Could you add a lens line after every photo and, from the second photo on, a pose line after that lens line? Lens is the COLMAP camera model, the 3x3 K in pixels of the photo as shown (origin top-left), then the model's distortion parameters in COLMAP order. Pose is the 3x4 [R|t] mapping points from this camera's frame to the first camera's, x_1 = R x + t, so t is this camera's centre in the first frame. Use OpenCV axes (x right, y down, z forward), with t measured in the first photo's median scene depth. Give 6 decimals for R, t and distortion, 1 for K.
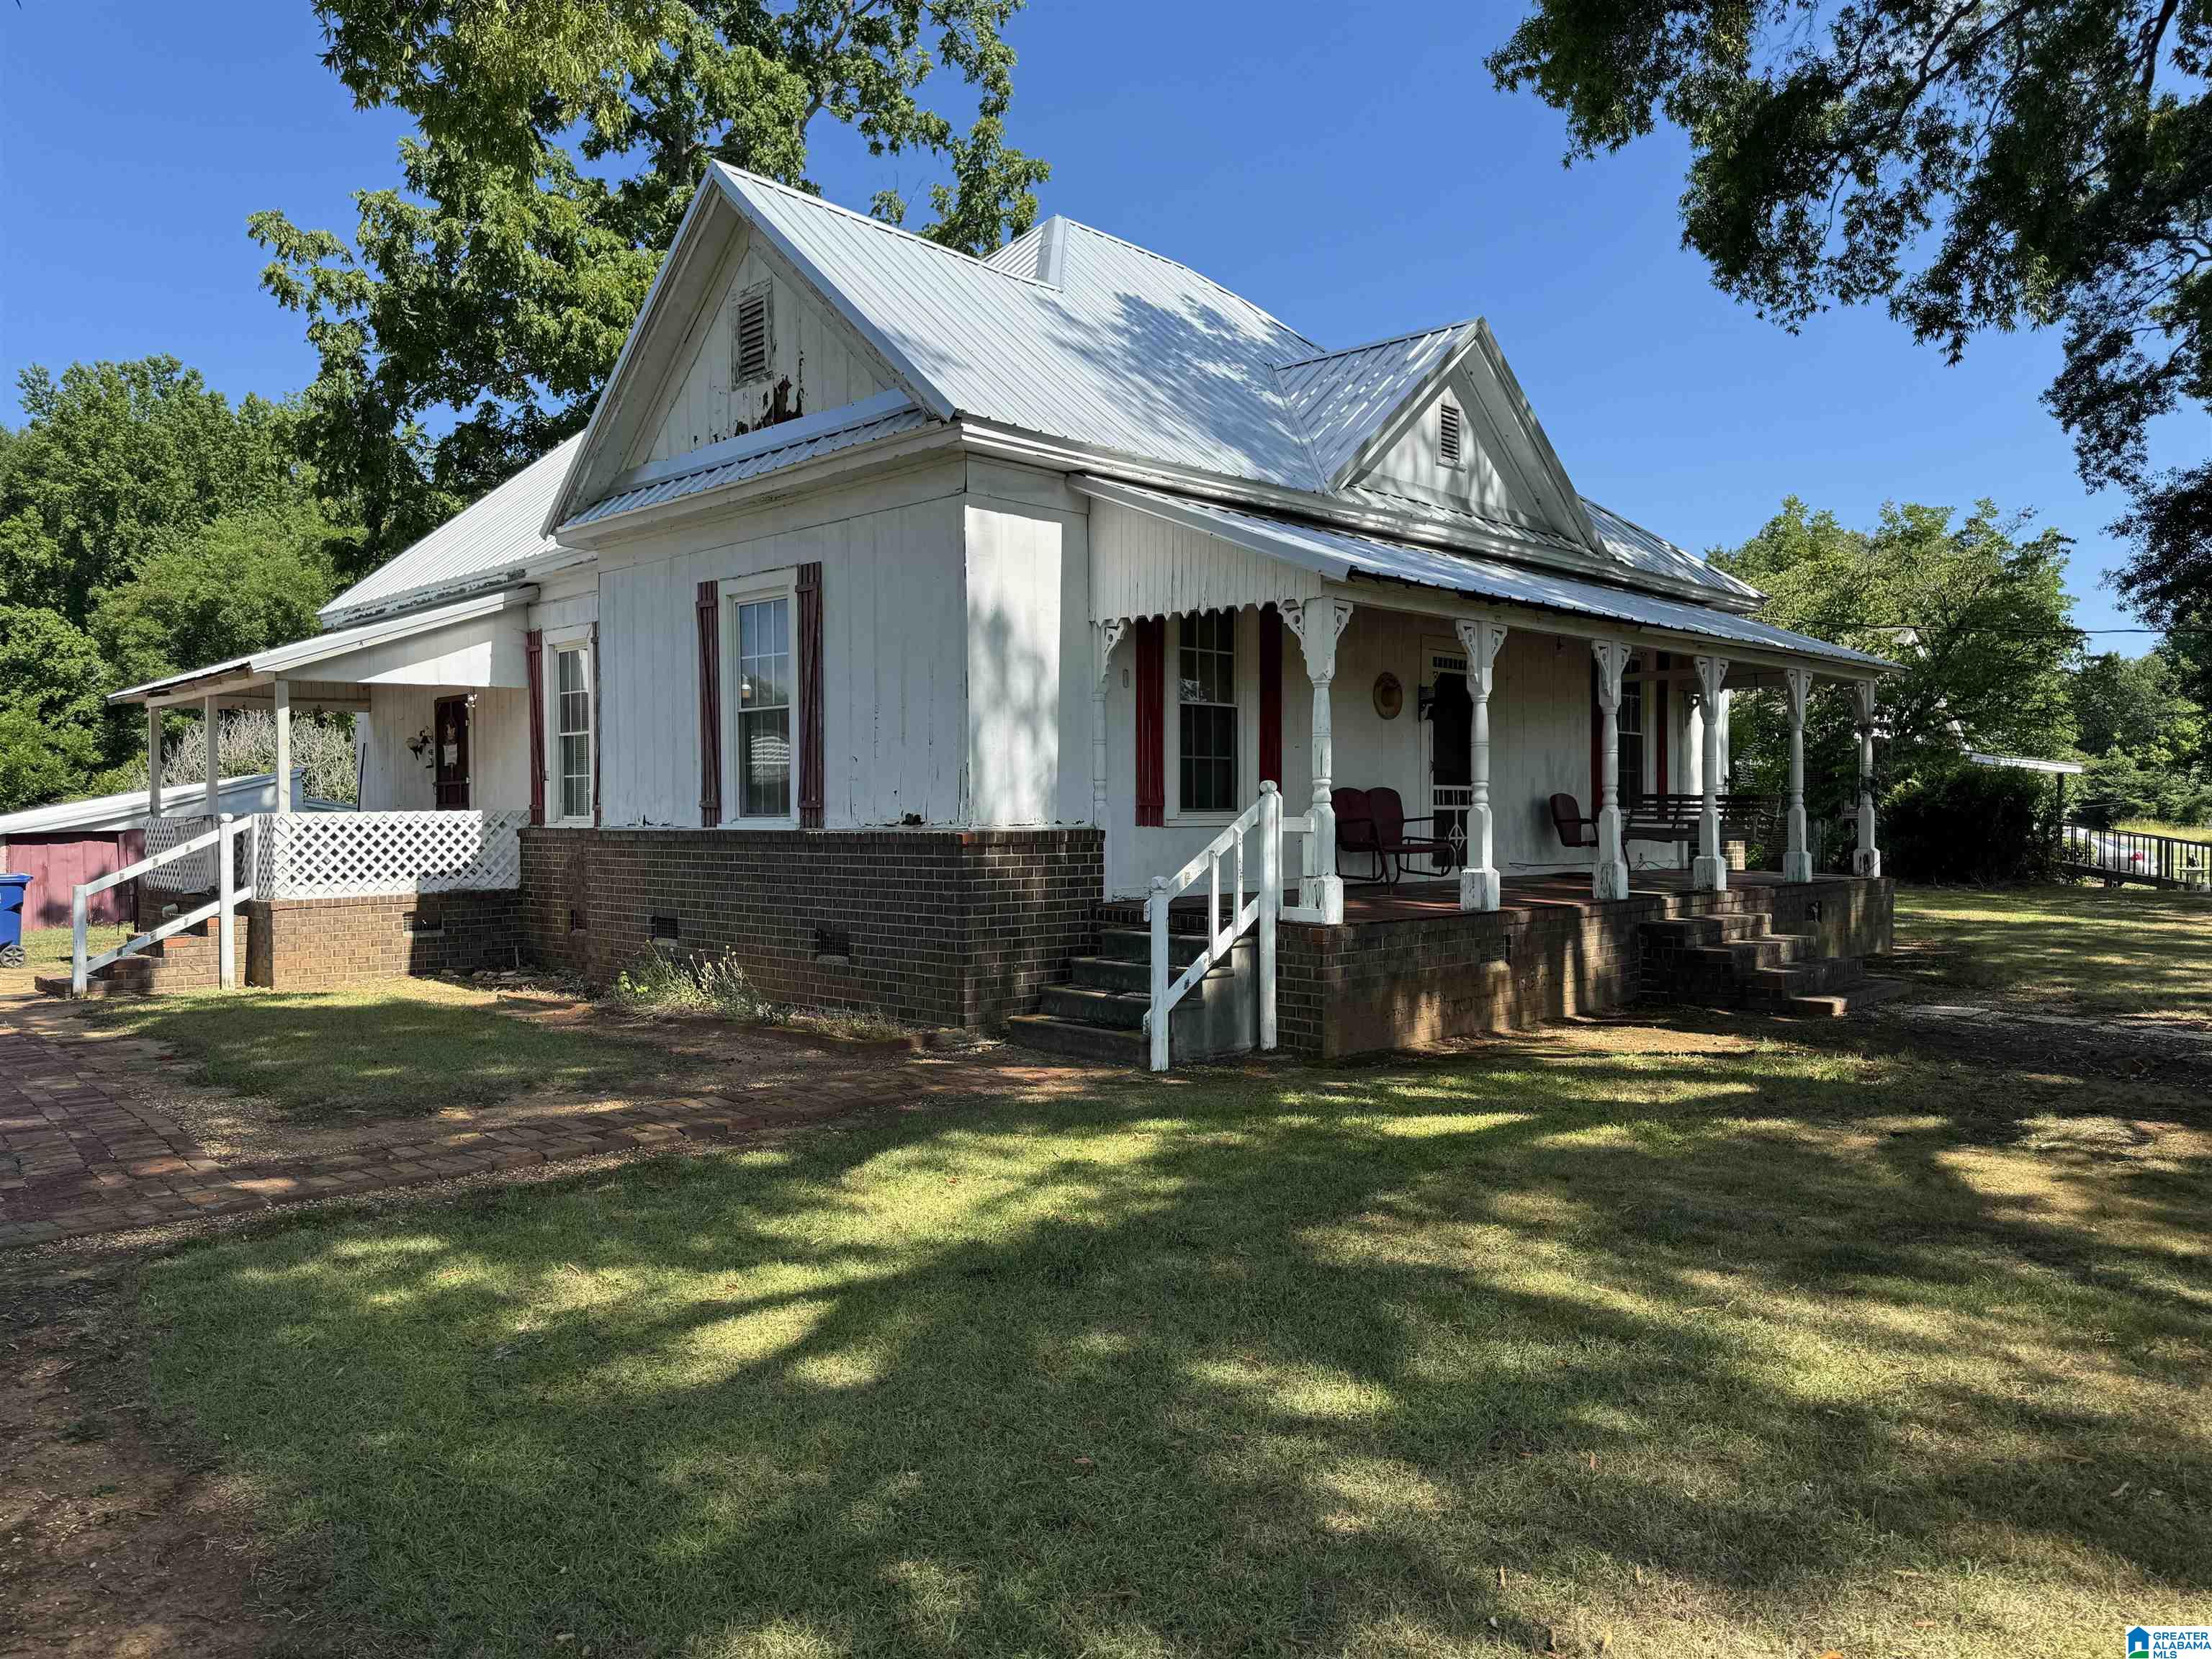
lens RADIAL K [[1557.6, 0, 1150.7], [0, 1557.6, 839.1], [0, 0, 1]] dist [0.035260, -0.037409]
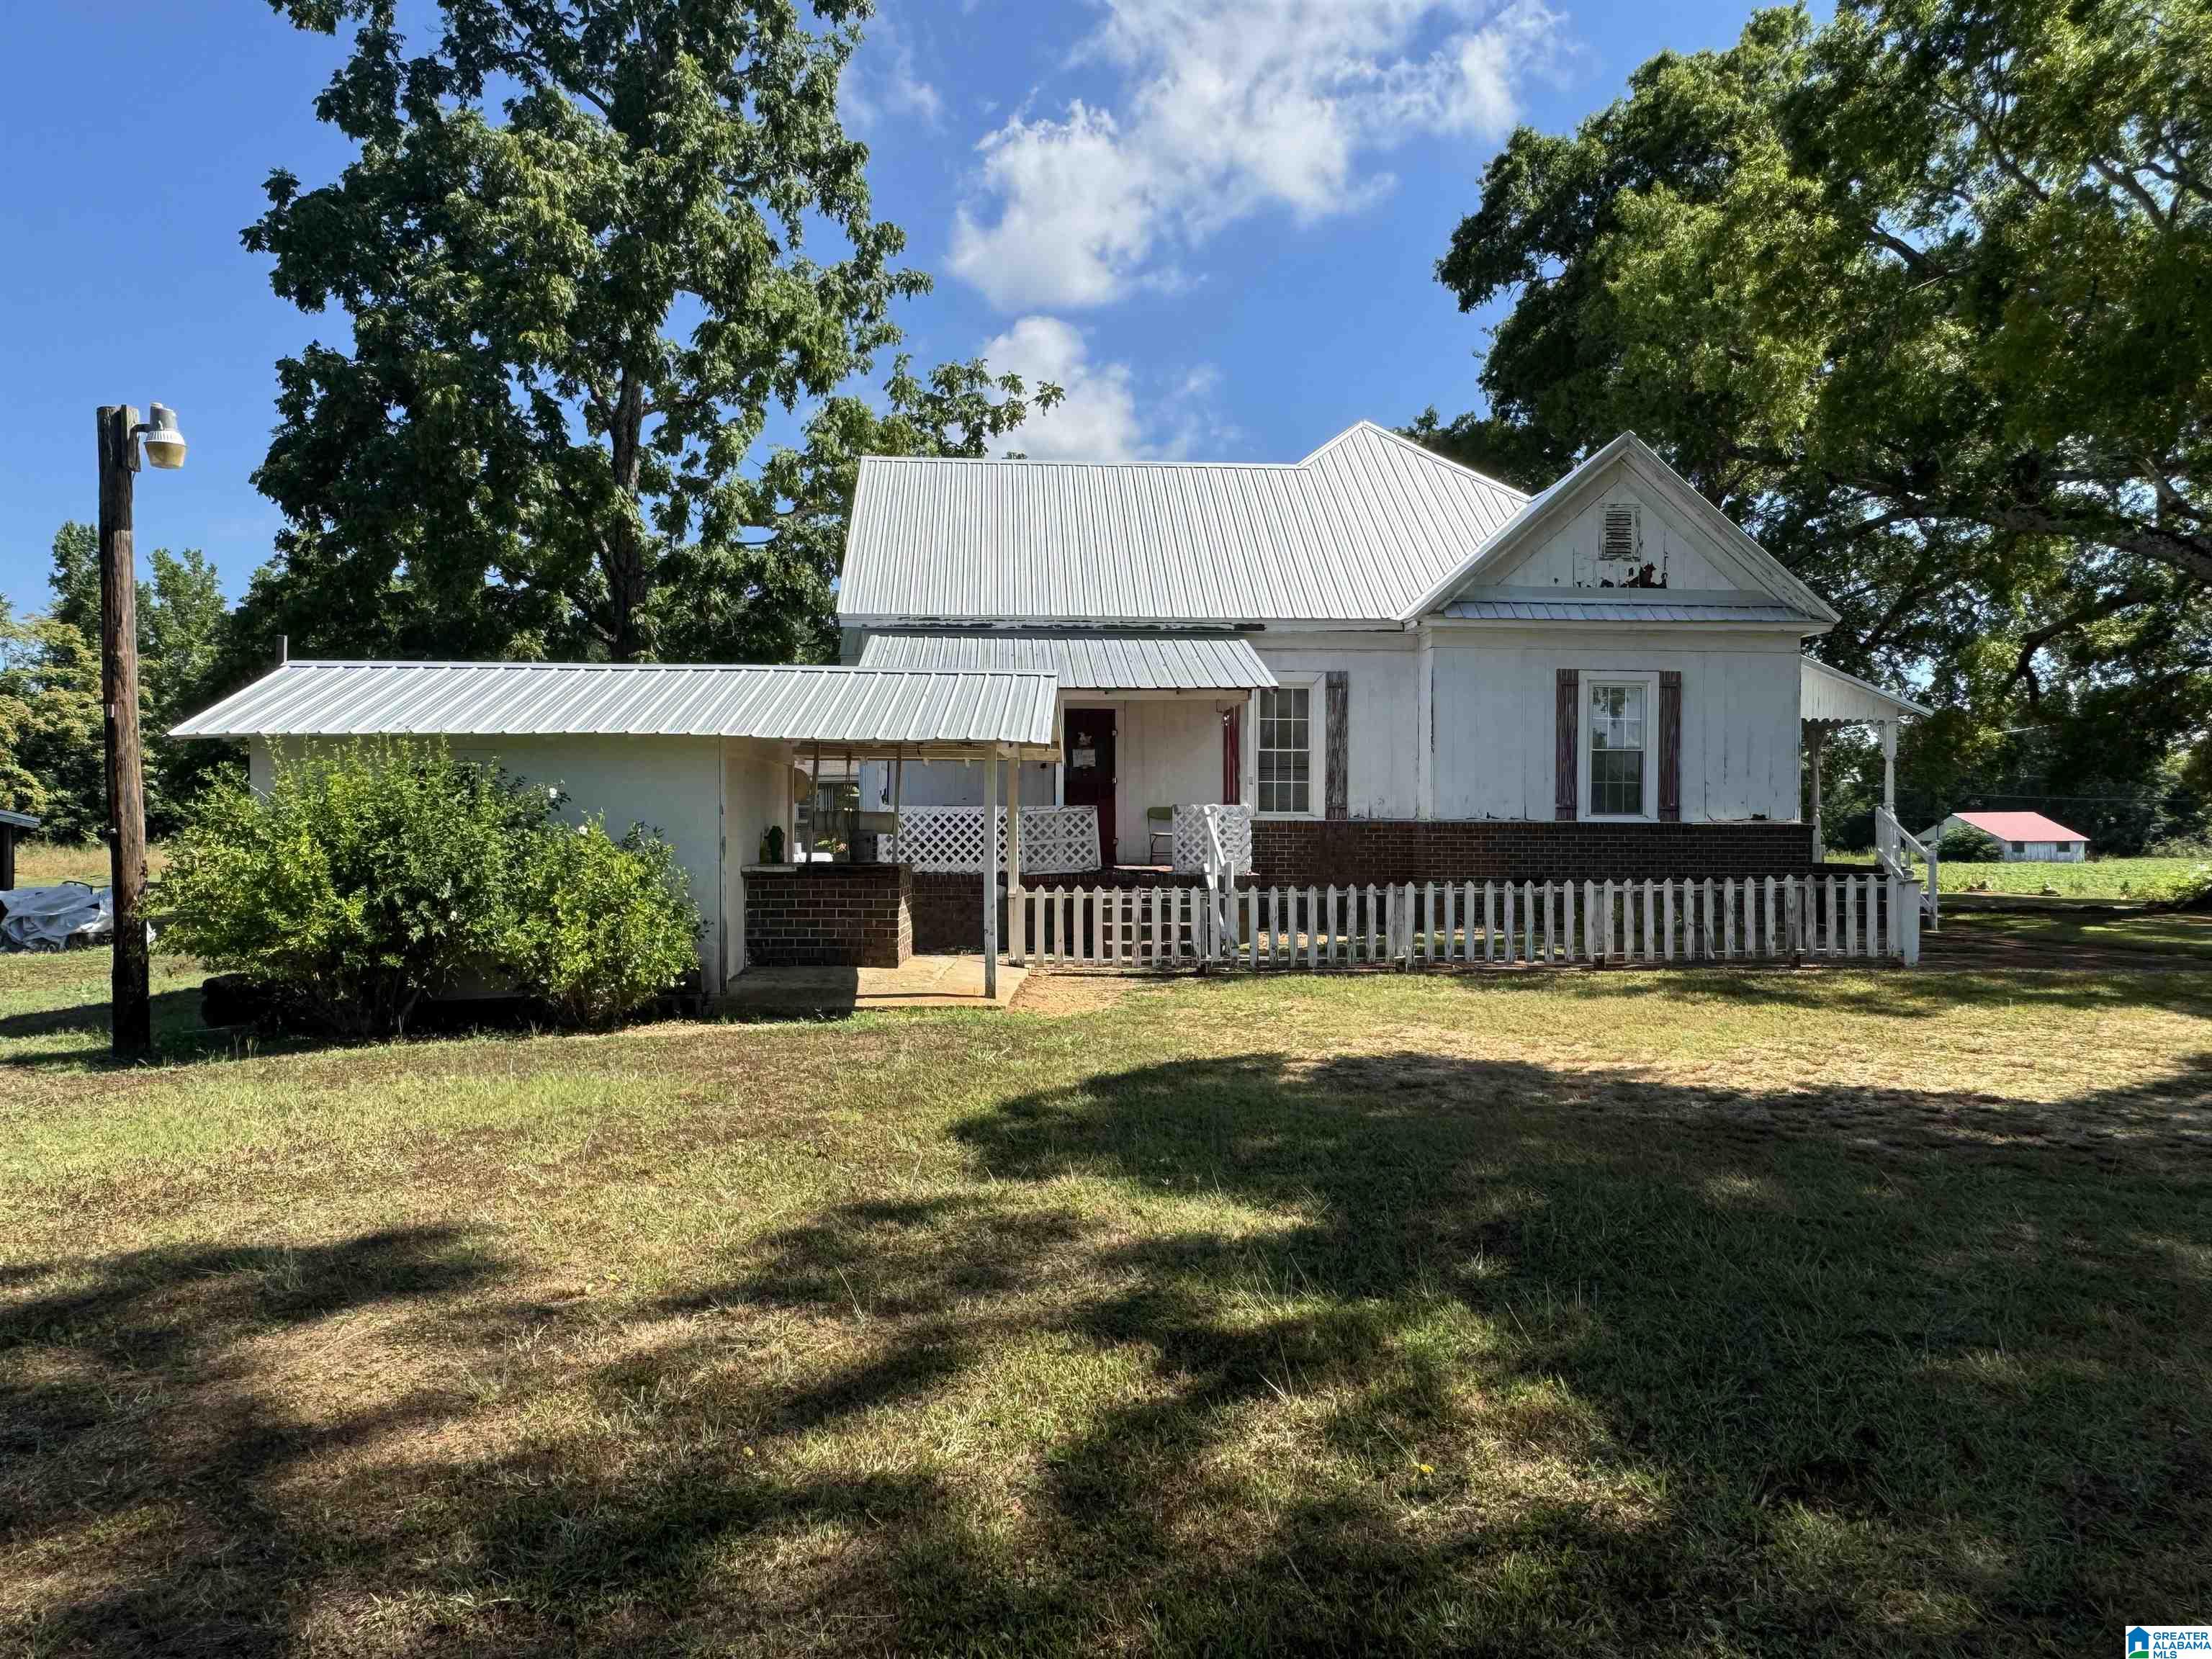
lens RADIAL K [[1422.2, 0, 1107.7], [0, 1422.2, 841.5], [0, 0, 1]] dist [0.001976, 0.001493]
pose [[0.700607, 0.022315, 0.713198, -1.376670], [0.001184, 0.999473, -0.032435, 0.051489], [-0.713546, 0.023568, 0.700212, 0.250803]]
